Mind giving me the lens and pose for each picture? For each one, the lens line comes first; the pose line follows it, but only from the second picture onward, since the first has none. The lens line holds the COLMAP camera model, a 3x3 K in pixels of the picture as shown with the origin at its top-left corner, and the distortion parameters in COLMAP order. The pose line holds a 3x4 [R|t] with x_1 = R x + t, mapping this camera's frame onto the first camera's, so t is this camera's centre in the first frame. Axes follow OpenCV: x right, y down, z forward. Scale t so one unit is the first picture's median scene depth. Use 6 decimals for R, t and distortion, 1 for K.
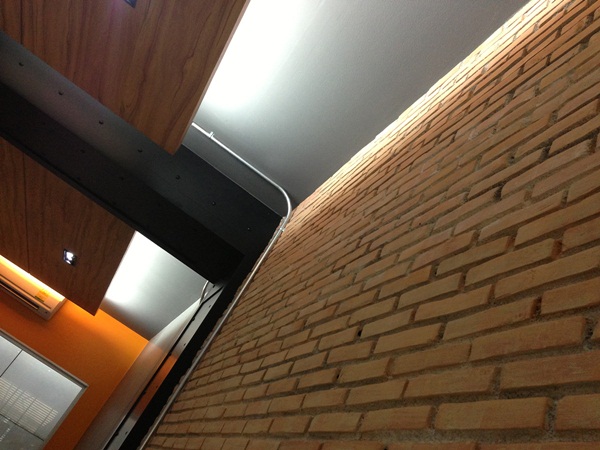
lens RADIAL K [[546.9, 0, 300.0], [0, 546.9, 225.0], [0, 0, 1]] dist [0.145001, -0.278088]
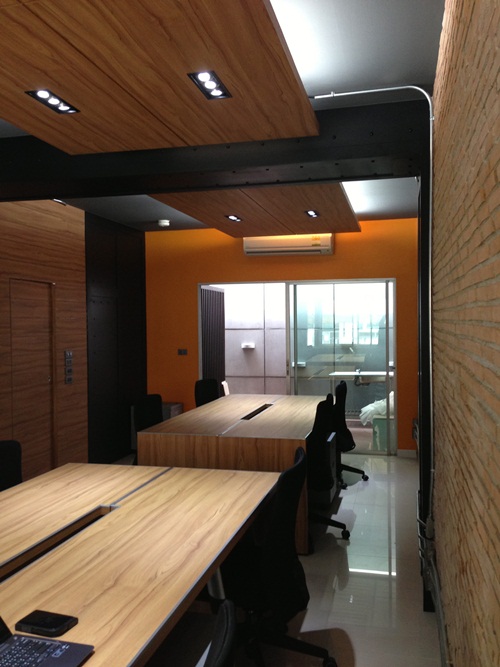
lens RADIAL K [[608.0, 0, 250.0], [0, 608.0, 333.5], [0, 0, 1]] dist [0.145001, -0.278088]
pose [[0.666191, -0.456592, -0.589673, 0.221340], [0.662794, 0.724958, 0.187456, -0.130799], [0.341897, -0.515713, 0.785587, -0.297330]]
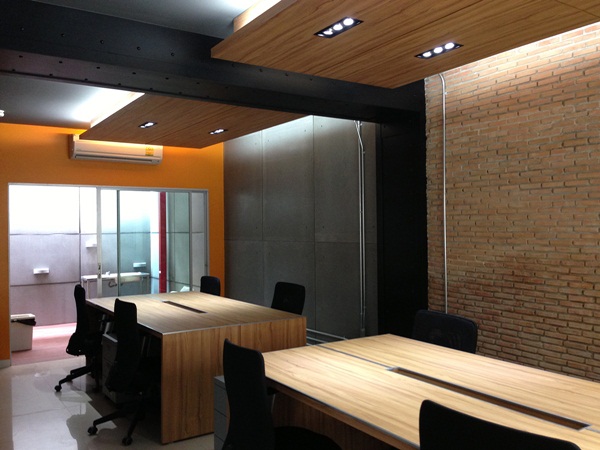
lens RADIAL K [[546.9, 0, 300.0], [0, 546.9, 225.0], [0, 0, 1]] dist [0.145001, -0.278088]
pose [[0.878176, -0.469061, 0.093743, -0.732265], [0.327786, 0.732841, 0.596239, -0.788384], [-0.348371, -0.492876, 0.797315, -0.403310]]
